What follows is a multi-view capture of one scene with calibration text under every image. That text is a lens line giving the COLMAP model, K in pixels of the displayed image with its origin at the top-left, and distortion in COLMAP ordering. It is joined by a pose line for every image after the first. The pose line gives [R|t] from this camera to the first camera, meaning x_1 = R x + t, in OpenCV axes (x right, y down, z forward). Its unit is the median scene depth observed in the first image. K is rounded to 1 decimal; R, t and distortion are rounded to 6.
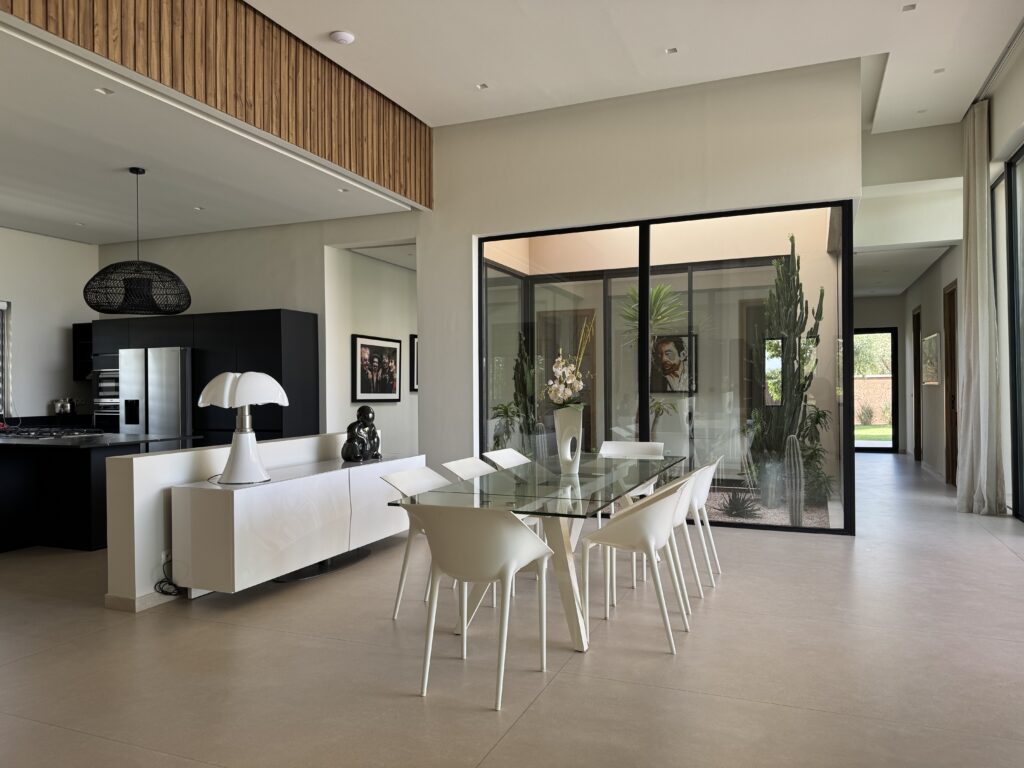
lens RADIAL K [[715.6, 0, 503.5], [0, 715.6, 389.8], [0, 0, 1]] dist [0.070733, -0.086597]
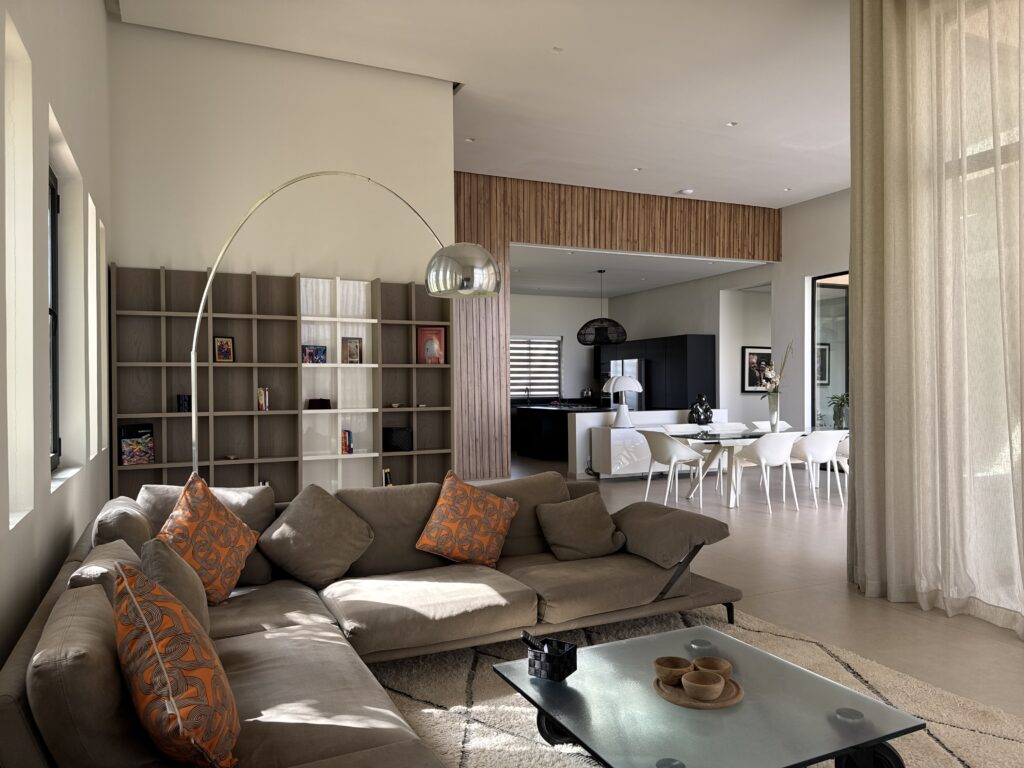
lens RADIAL K [[715.6, 0, 505.5], [0, 715.6, 388.6], [0, 0, 1]] dist [0.070733, -0.086597]
pose [[0.730840, 0.006366, -0.682519, 0.513439], [-0.000613, 0.999962, 0.008670, -0.003457], [0.682548, -0.005918, 0.730817, -0.480824]]
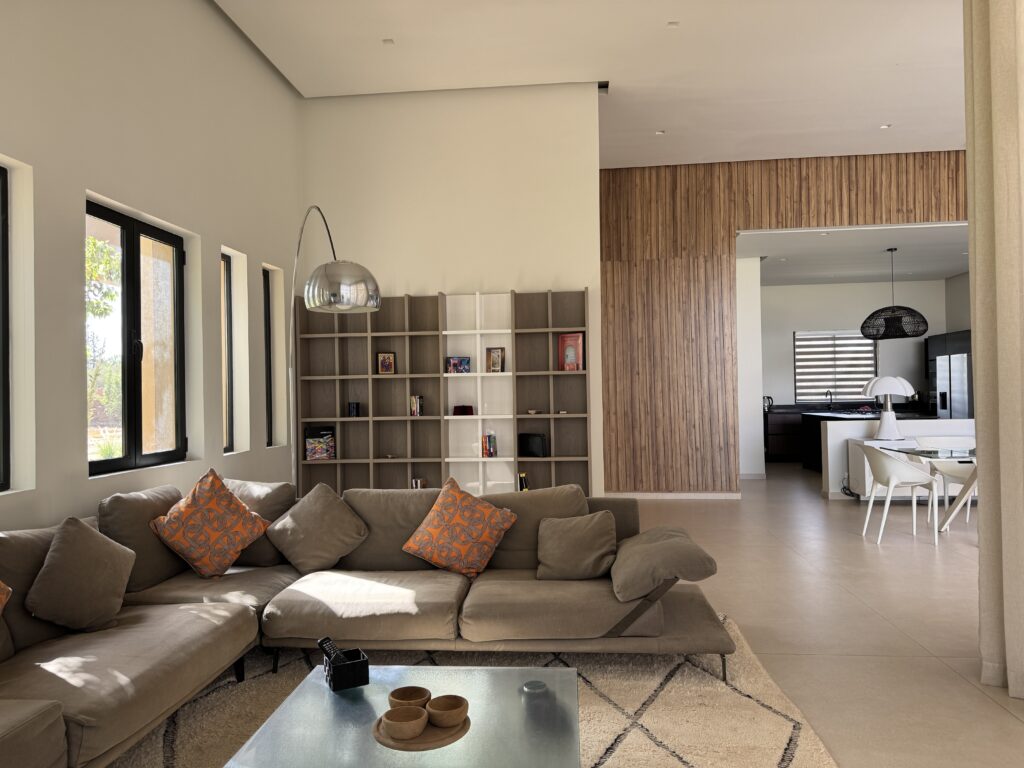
lens RADIAL K [[715.6, 0, 507.2], [0, 715.6, 383.1], [0, 0, 1]] dist [0.070733, -0.086597]
pose [[0.286098, -0.011618, -0.958130, 0.654021], [0.014064, 0.999870, -0.007925, -0.004529], [0.958097, -0.011208, 0.286224, -0.233691]]
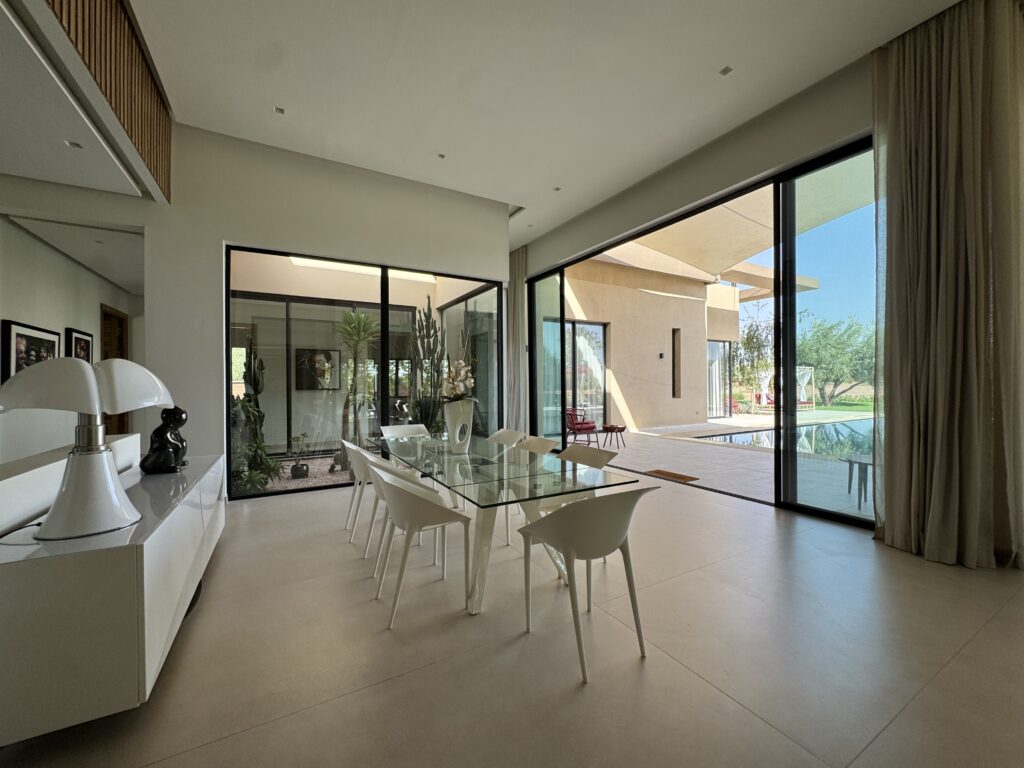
lens RADIAL K [[409.3, 0, 514.1], [0, 409.3, 385.2], [0, 0, 1]] dist [-0.008235, 0.000299]
pose [[0.615055, 0.004043, 0.788474, -0.247615], [0.001647, 0.999978, -0.006412, 0.001609], [-0.788483, 0.005242, 0.615035, 0.291272]]
